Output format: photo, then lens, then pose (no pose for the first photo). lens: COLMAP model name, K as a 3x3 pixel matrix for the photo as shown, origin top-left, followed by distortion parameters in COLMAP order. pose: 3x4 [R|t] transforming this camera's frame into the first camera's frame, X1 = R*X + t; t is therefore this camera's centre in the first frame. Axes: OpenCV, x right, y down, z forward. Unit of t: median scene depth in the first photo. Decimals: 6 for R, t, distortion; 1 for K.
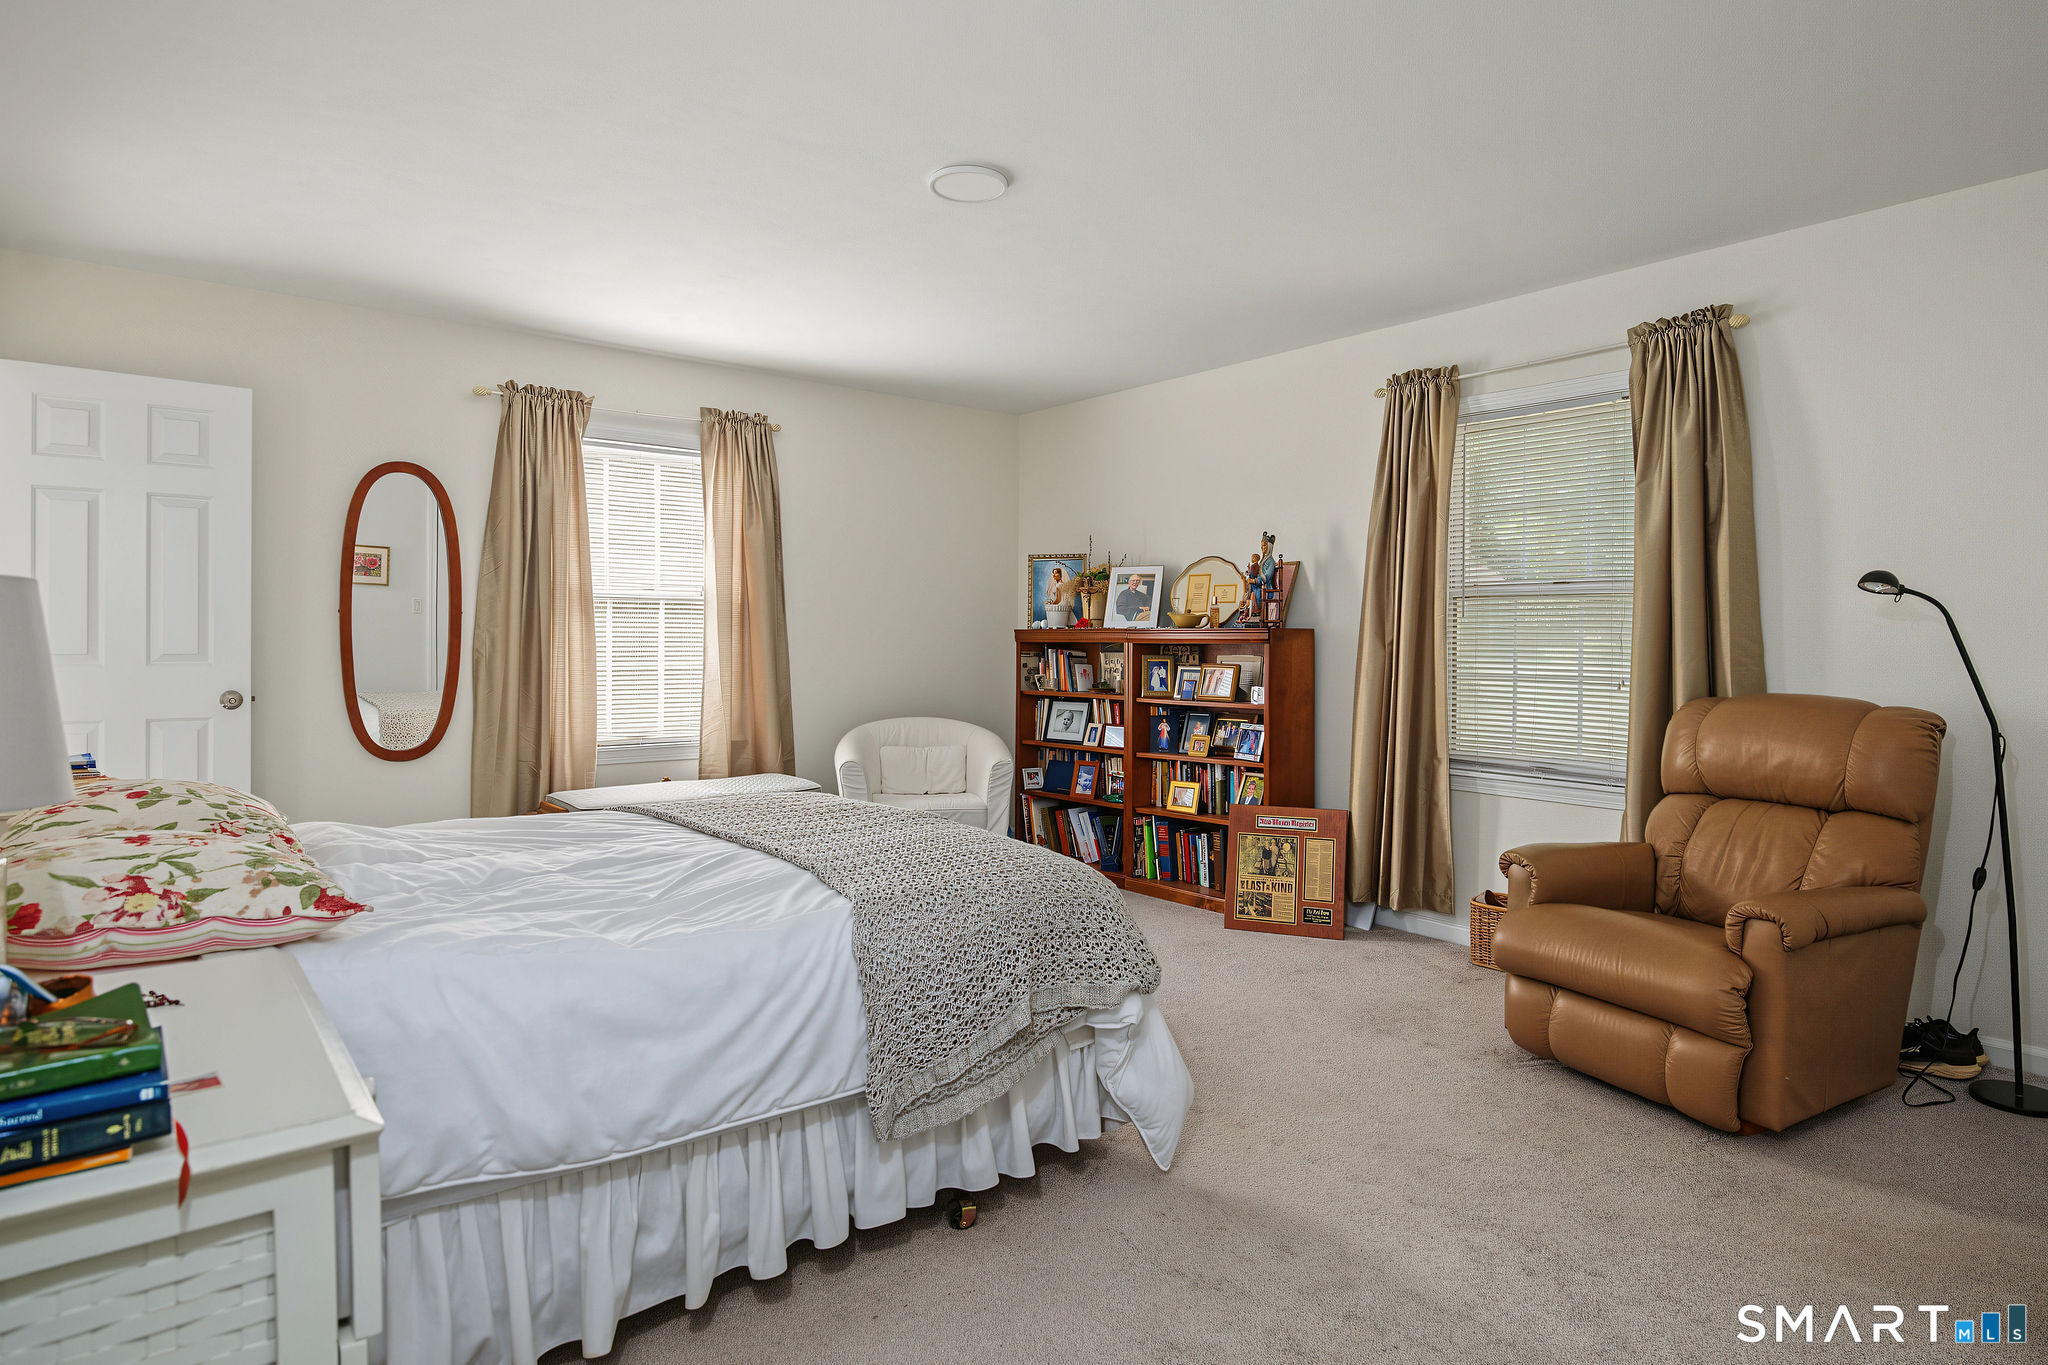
lens RADIAL K [[1099.4, 0, 1024.0], [0, 1099.4, 639.0], [0, 0, 1]] dist [0.000551, 0.000048]
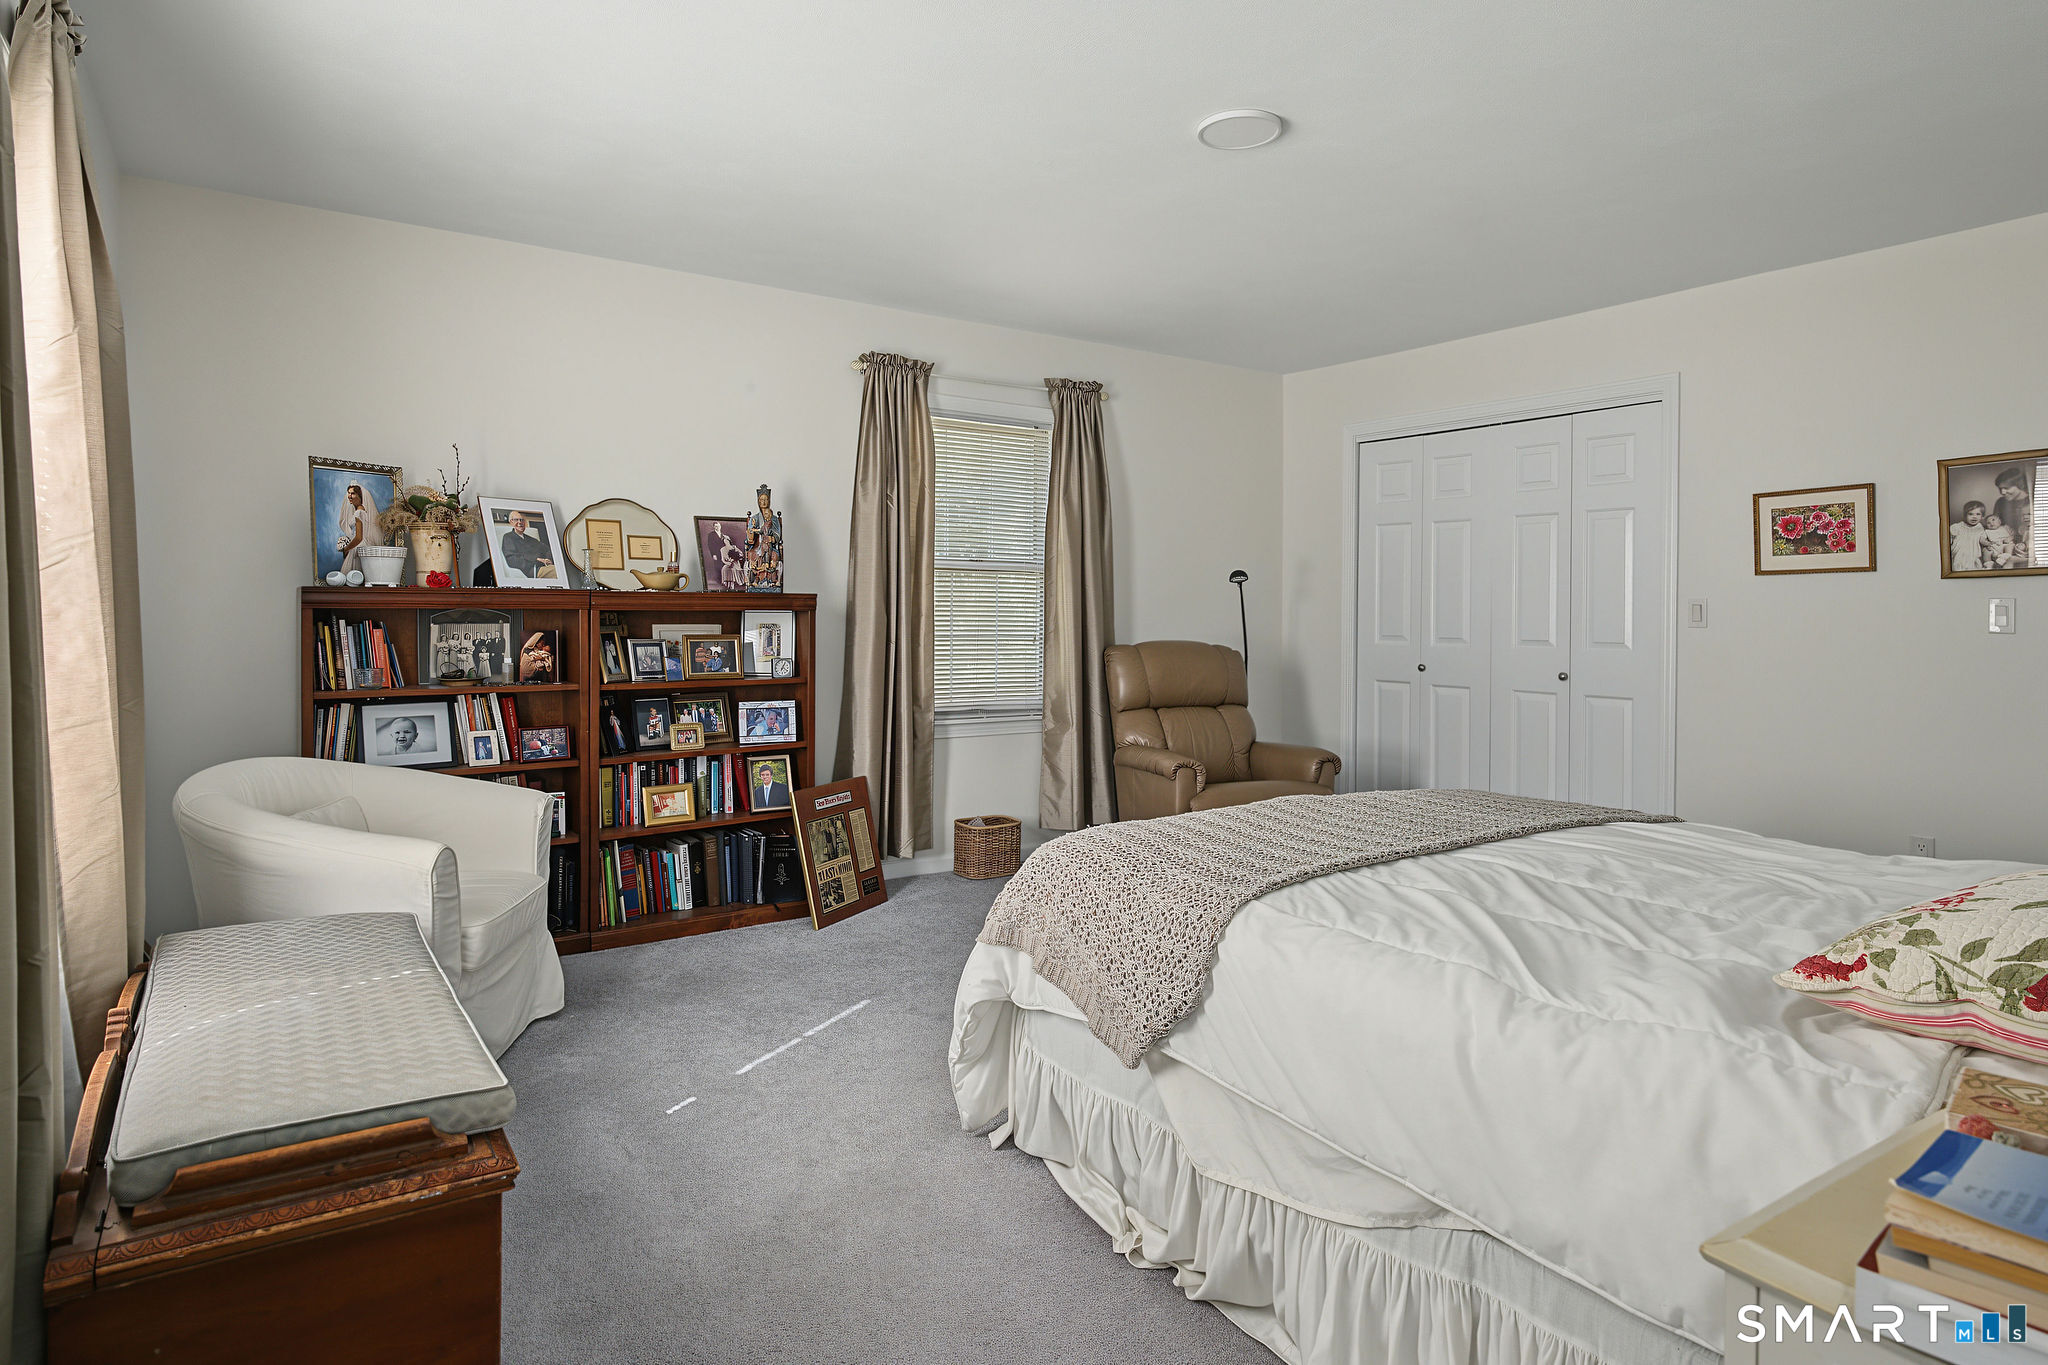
lens RADIAL K [[1101.1, 0, 1024.2], [0, 1101.1, 608.9], [0, 0, 1]] dist [-0.000711, -0.000068]
pose [[0.112994, -0.001156, 0.993595, -0.567996], [-0.001967, 0.999997, 0.001387, 0.001843], [-0.993594, -0.002111, 0.112991, 0.611537]]
